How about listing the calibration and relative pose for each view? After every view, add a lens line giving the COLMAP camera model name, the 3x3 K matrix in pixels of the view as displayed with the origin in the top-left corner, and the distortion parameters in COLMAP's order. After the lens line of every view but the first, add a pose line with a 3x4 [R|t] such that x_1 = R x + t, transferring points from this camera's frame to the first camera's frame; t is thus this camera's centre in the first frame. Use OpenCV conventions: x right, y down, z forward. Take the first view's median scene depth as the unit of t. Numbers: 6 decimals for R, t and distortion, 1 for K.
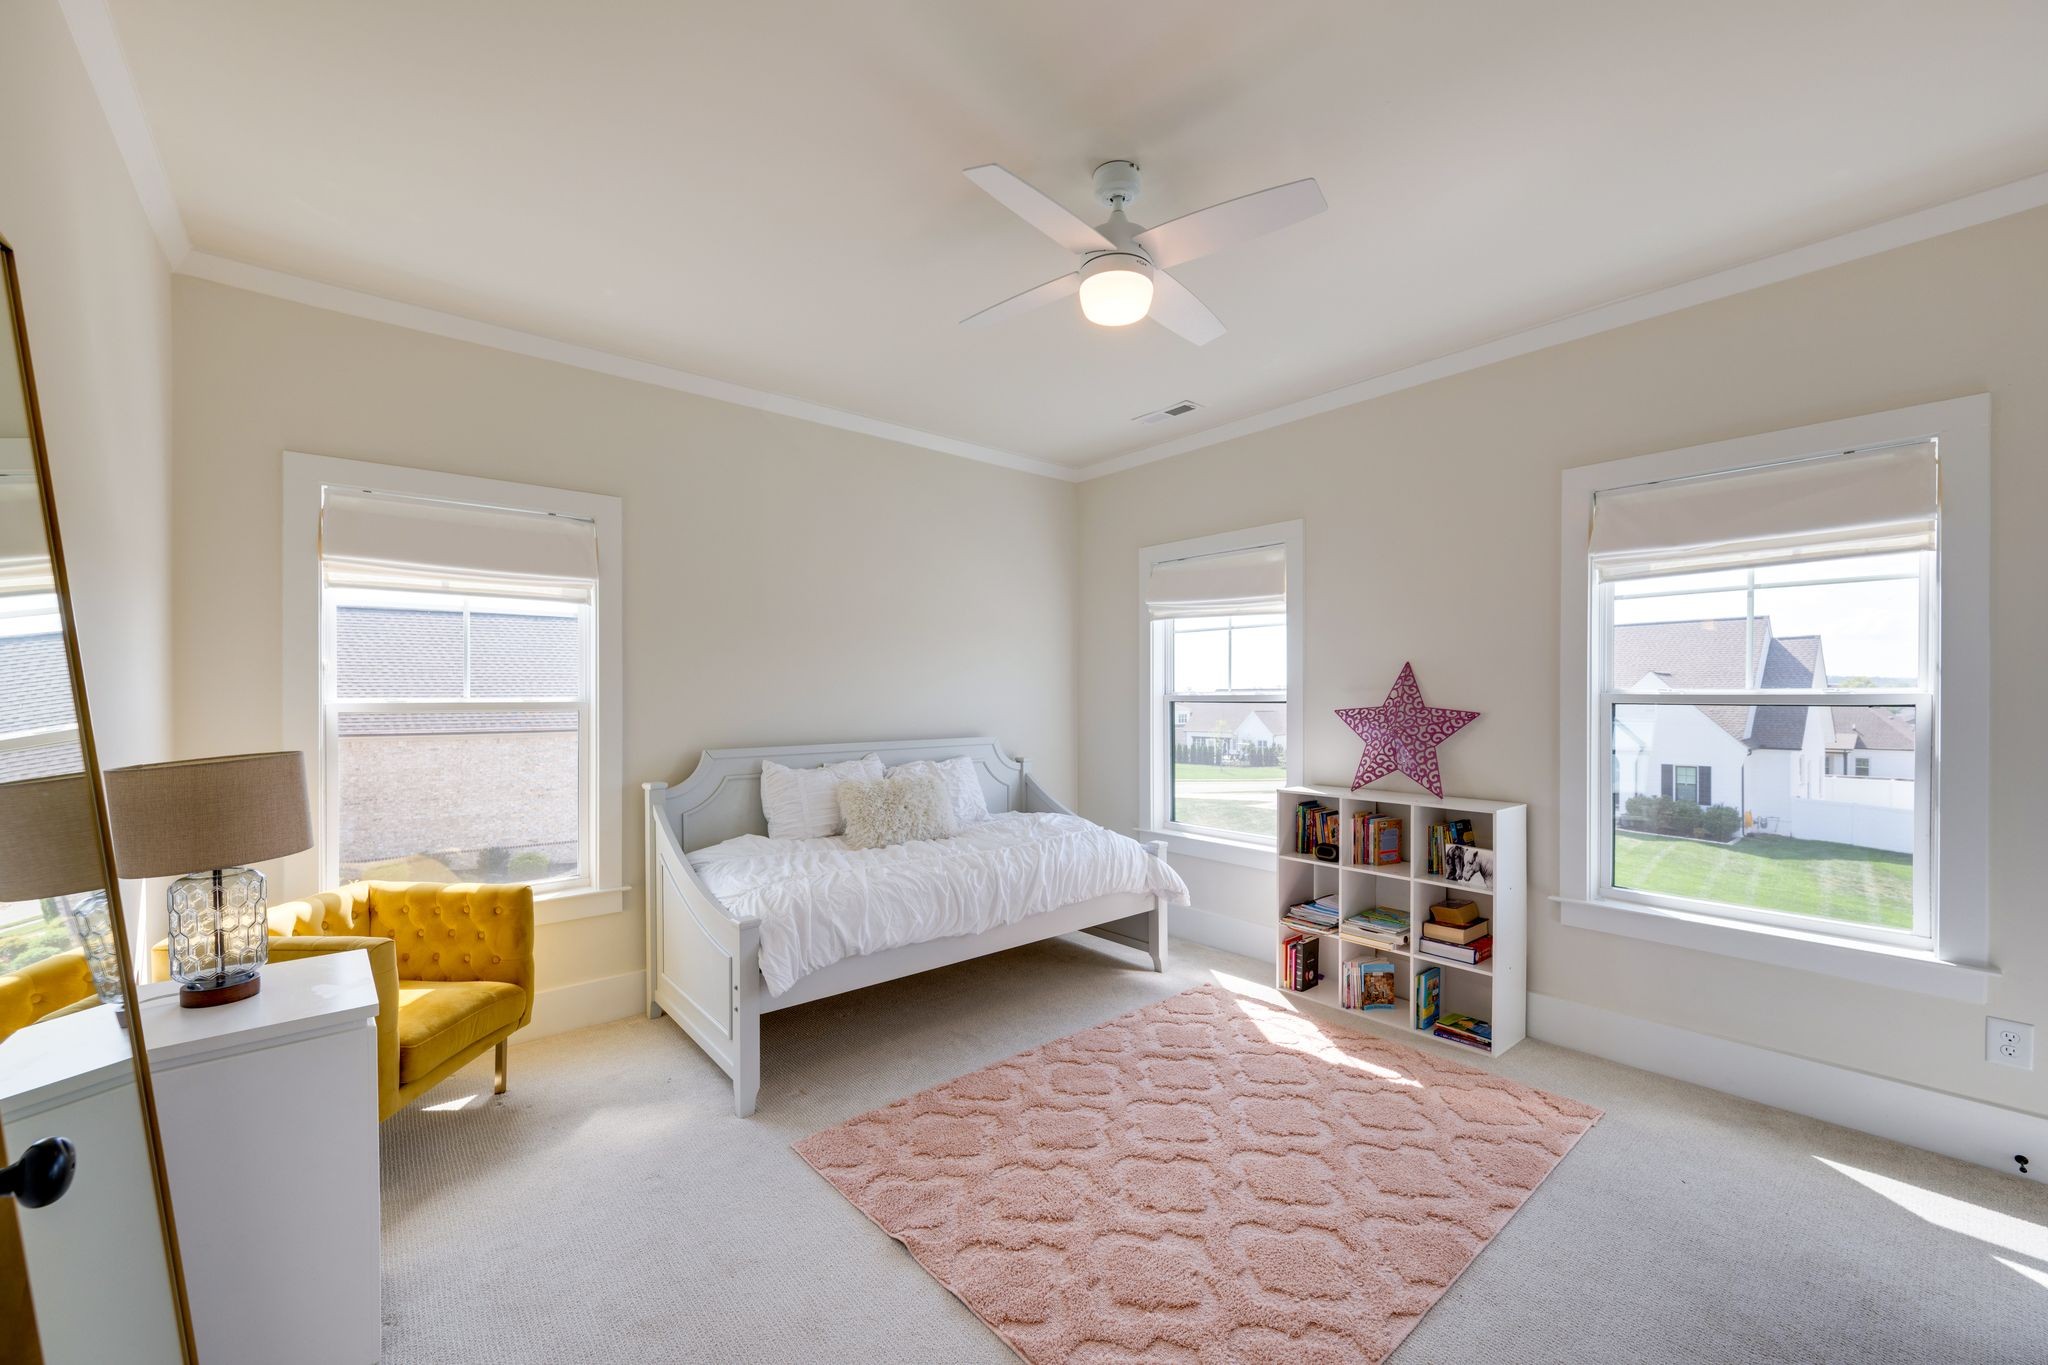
lens RADIAL K [[815.9, 0, 1025.0], [0, 815.9, 700.5], [0, 0, 1]] dist [0.003346, 0.000180]
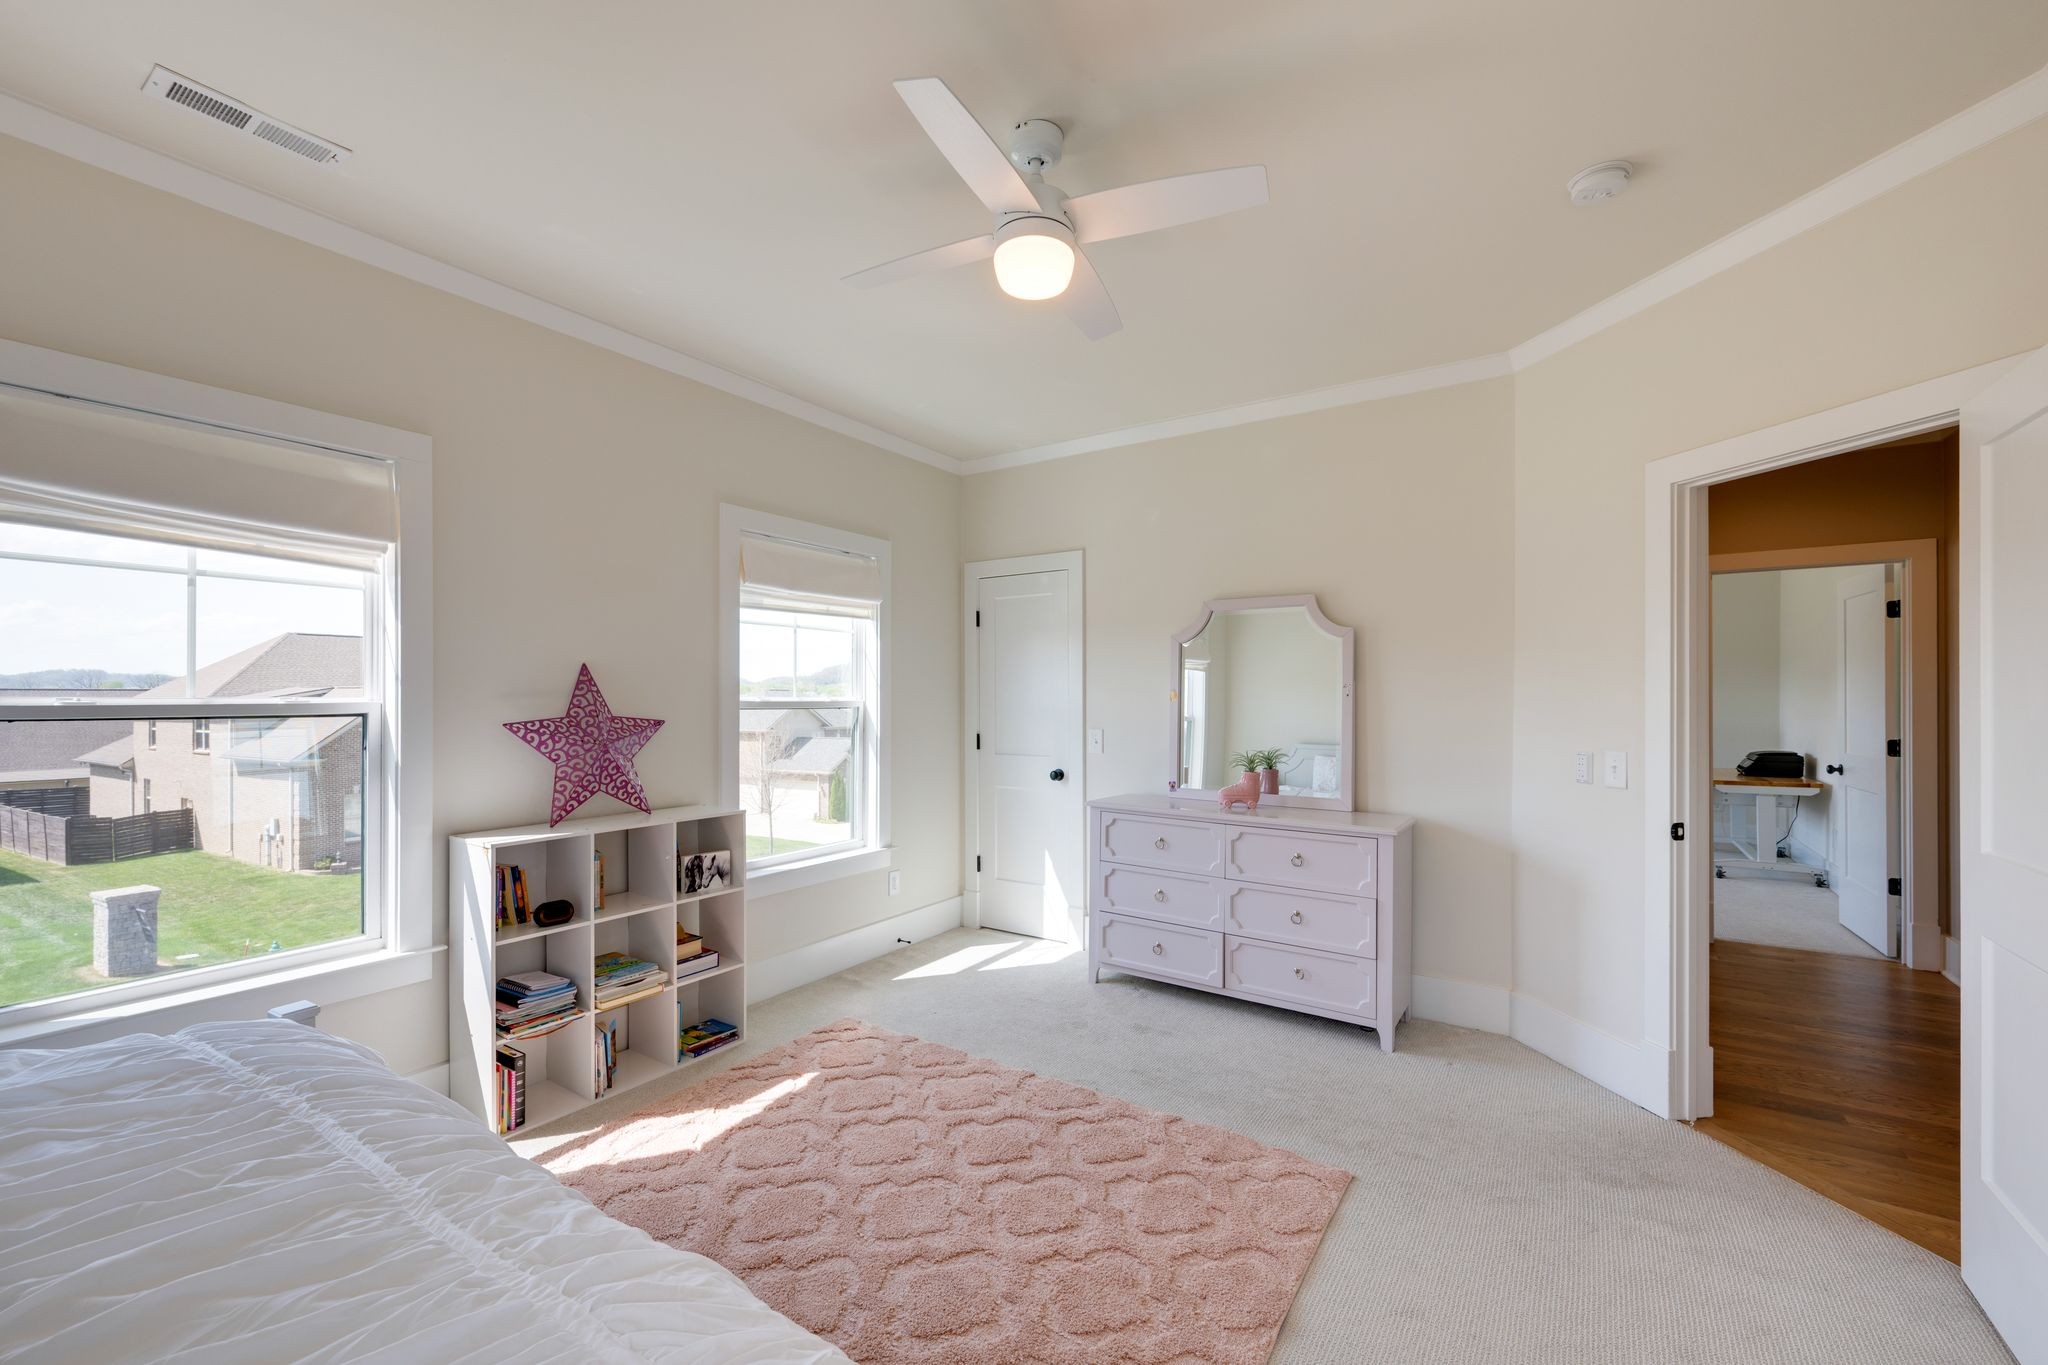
lens RADIAL K [[815.9, 0, 1025.0], [0, 815.9, 684.9], [0, 0, 1]] dist [0.003346, 0.000180]
pose [[-0.272906, 0.008839, 0.962000, -0.493010], [-0.001755, 0.999952, -0.009685, -0.018308], [-0.962039, -0.004332, -0.272878, 0.825489]]
